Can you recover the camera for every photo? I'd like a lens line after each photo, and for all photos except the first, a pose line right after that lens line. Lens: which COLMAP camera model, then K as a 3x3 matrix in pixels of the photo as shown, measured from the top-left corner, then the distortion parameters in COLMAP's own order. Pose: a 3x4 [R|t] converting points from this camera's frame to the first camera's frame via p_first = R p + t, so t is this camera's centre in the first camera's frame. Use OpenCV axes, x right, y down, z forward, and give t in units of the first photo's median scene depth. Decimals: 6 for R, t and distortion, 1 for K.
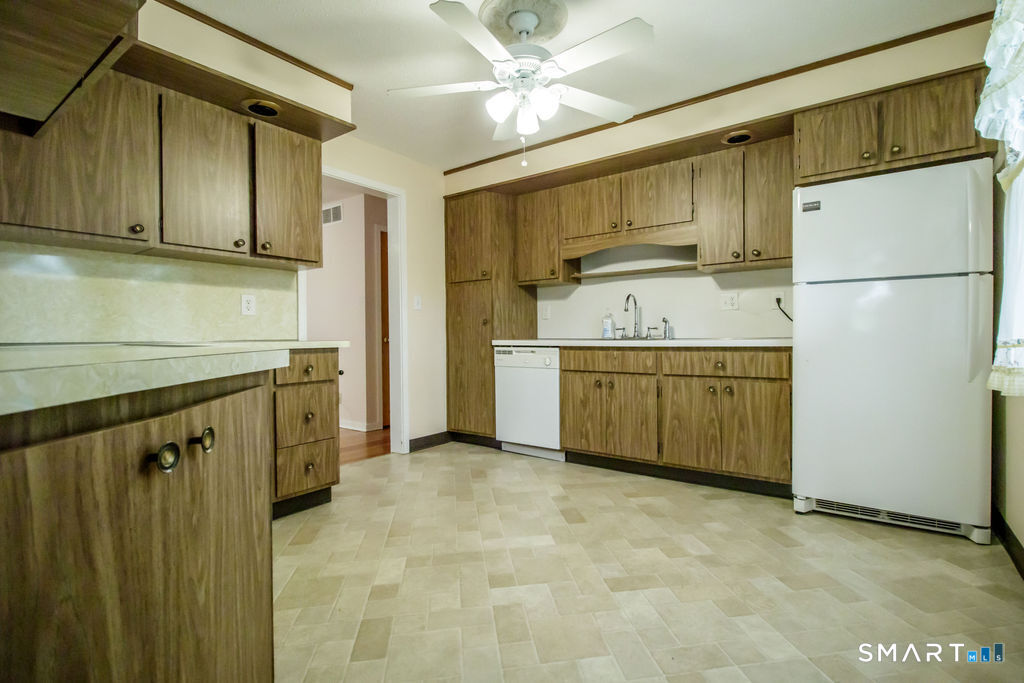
lens RADIAL K [[500.7, 0, 512.0], [0, 500.7, 341.5], [0, 0, 1]] dist [0.021682, -0.000051]
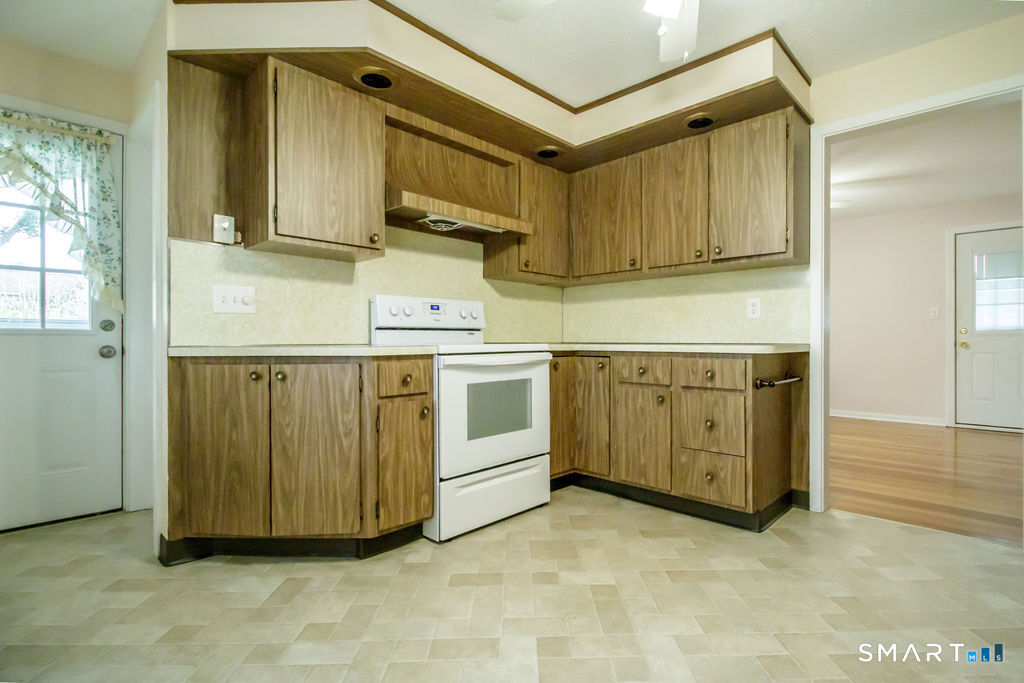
lens RADIAL K [[471.5, 0, 512.0], [0, 471.5, 341.5], [0, 0, 1]] dist [-0.000145, -0.000170]
pose [[-0.127710, 0.005436, -0.991797, 0.606804], [-0.010070, 0.999926, 0.006777, -0.010805], [0.991760, 0.010853, -0.127646, 0.855843]]
